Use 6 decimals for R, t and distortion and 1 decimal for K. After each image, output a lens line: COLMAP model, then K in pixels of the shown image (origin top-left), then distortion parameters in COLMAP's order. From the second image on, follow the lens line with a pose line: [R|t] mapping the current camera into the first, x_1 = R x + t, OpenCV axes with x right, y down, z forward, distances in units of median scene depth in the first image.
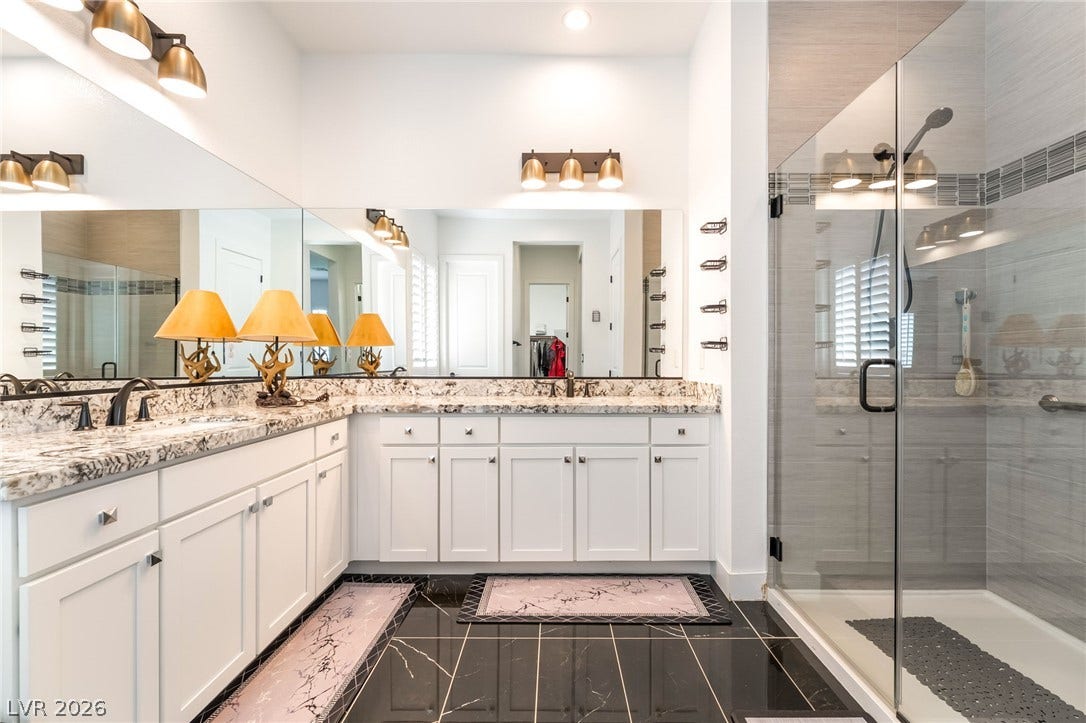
lens RADIAL K [[453.1, 0, 546.0], [0, 453.1, 358.6], [0, 0, 1]] dist [-0.002377, -0.001402]
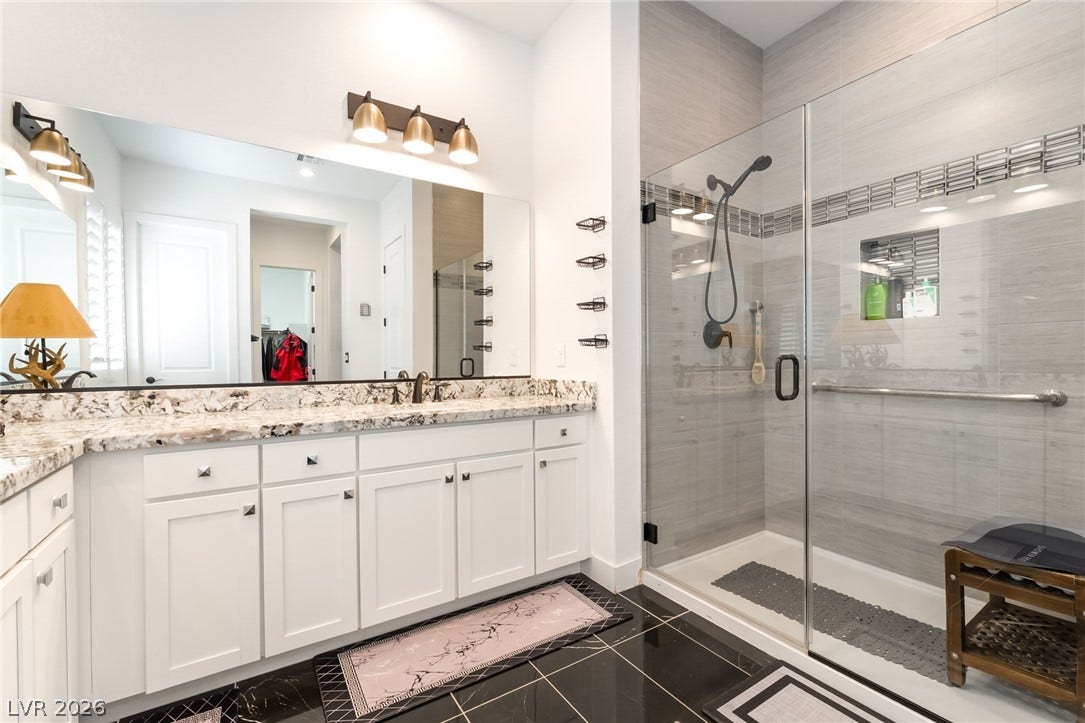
lens RADIAL K [[452.7, 0, 541.7], [0, 452.7, 359.4], [0, 0, 1]] dist [-0.002377, -0.001402]
pose [[0.837595, -0.006757, 0.546249, -0.257057], [0.004697, 0.999976, 0.005167, 0.001931], [-0.546271, -0.001762, 0.837607, 0.216813]]
